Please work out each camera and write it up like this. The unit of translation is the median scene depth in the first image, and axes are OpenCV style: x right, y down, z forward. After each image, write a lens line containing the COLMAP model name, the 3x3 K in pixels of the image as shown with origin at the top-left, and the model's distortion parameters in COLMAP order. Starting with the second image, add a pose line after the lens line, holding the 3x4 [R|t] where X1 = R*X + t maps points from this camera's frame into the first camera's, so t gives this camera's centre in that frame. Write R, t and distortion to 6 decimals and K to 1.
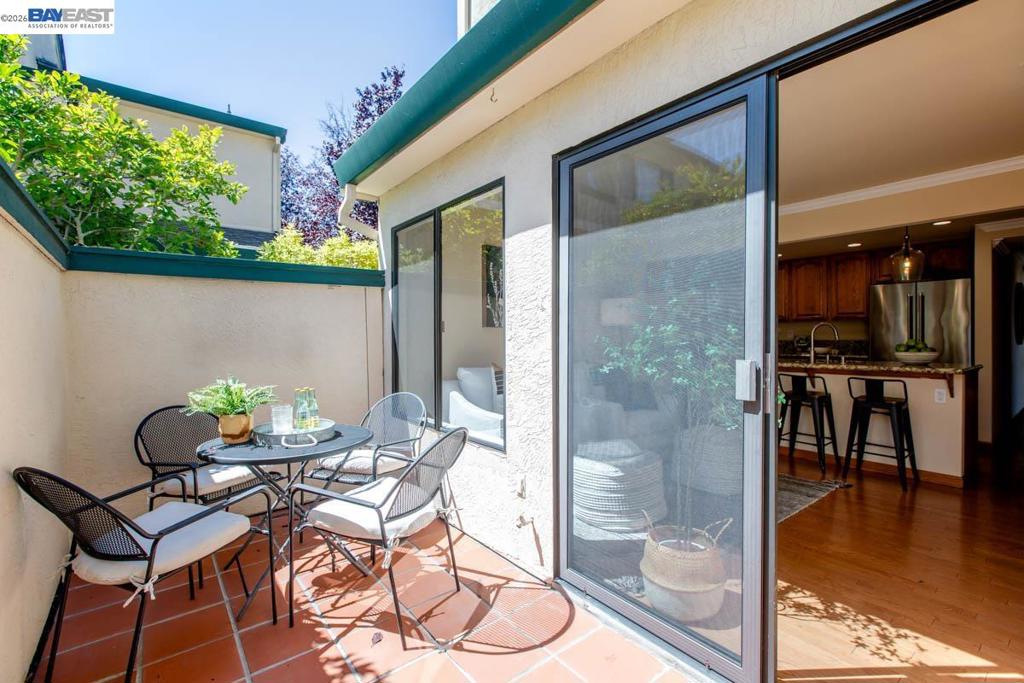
lens RADIAL K [[445.8, 0, 511.2], [0, 445.8, 339.6], [0, 0, 1]] dist [0.002347, 0.000106]
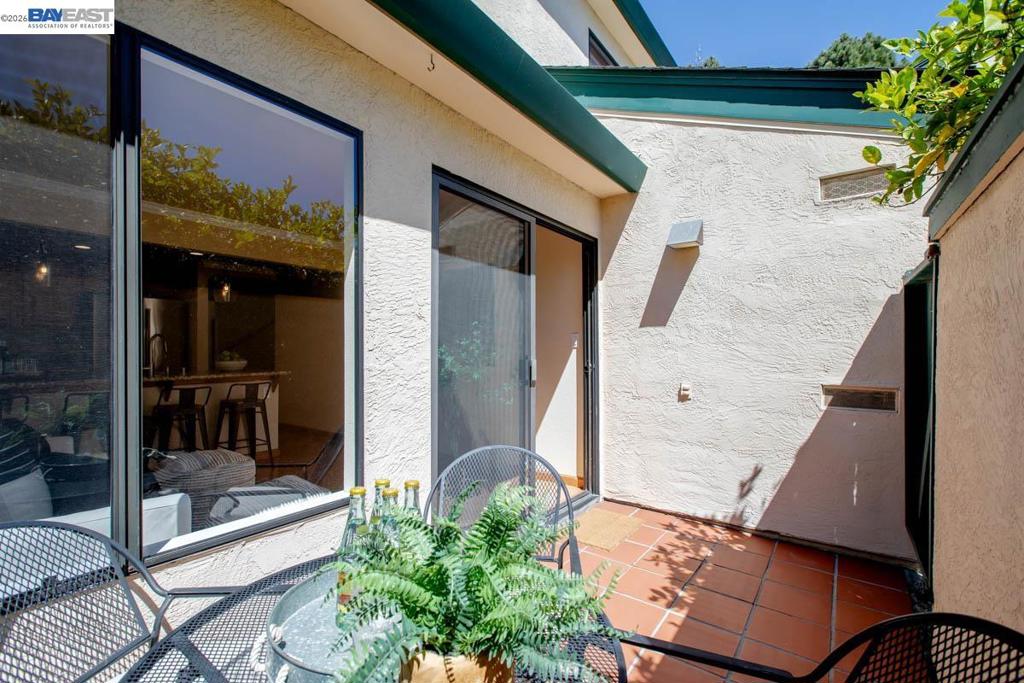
lens RADIAL K [[445.8, 0, 514.1], [0, 445.8, 347.6], [0, 0, 1]] dist [0.002347, 0.000106]
pose [[-0.255554, 0.005167, 0.966781, -0.838437], [0.005797, 0.999976, -0.003812, 0.000318], [-0.966777, 0.004630, -0.255578, 0.991641]]
